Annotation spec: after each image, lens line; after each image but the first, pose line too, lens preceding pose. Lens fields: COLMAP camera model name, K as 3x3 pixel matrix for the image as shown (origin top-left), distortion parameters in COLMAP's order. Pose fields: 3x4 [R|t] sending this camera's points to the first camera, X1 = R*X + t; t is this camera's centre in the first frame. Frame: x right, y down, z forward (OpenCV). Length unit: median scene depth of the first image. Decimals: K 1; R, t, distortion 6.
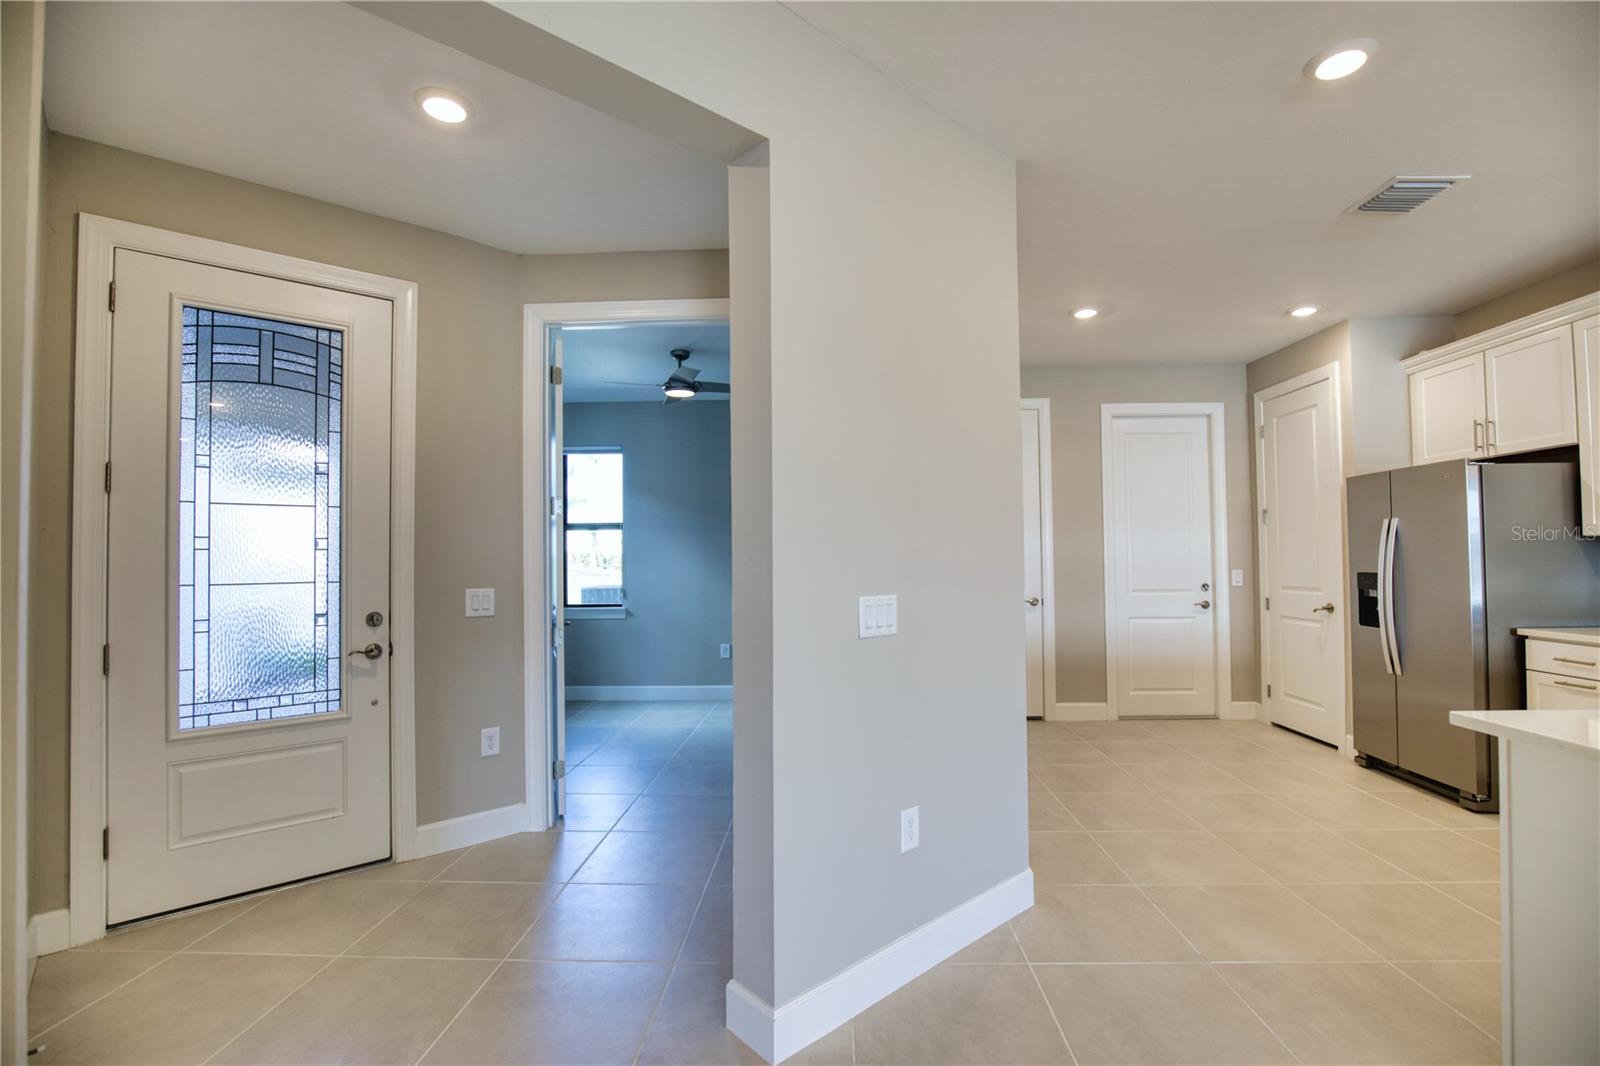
lens RADIAL K [[730.2, 0, 801.1], [0, 730.2, 548.5], [0, 0, 1]] dist [0.000070, 0.000013]
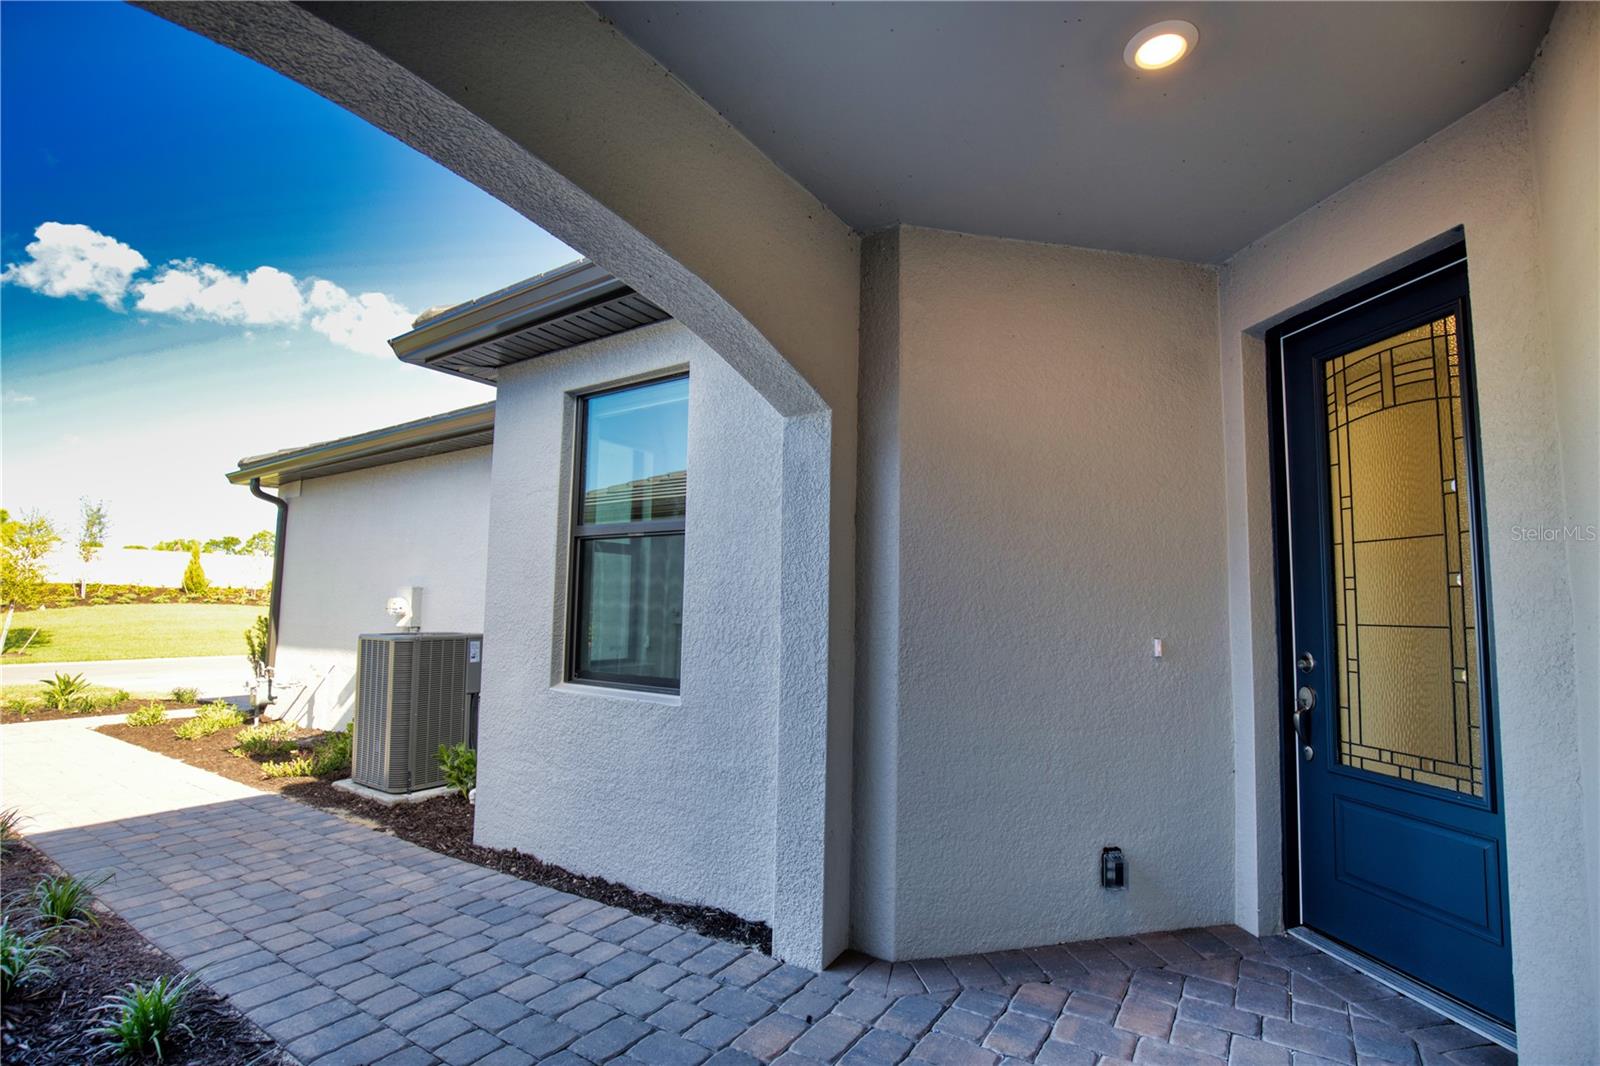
lens RADIAL K [[730.2, 0, 801.1], [0, 730.2, 548.5], [0, 0, 1]] dist [0.000070, 0.000013]
pose [[-0.527595, -0.065915, -0.846935, 0.429540], [0.011363, 0.996348, -0.084622, 0.020844], [0.849420, -0.054270, -0.524919, 0.865912]]
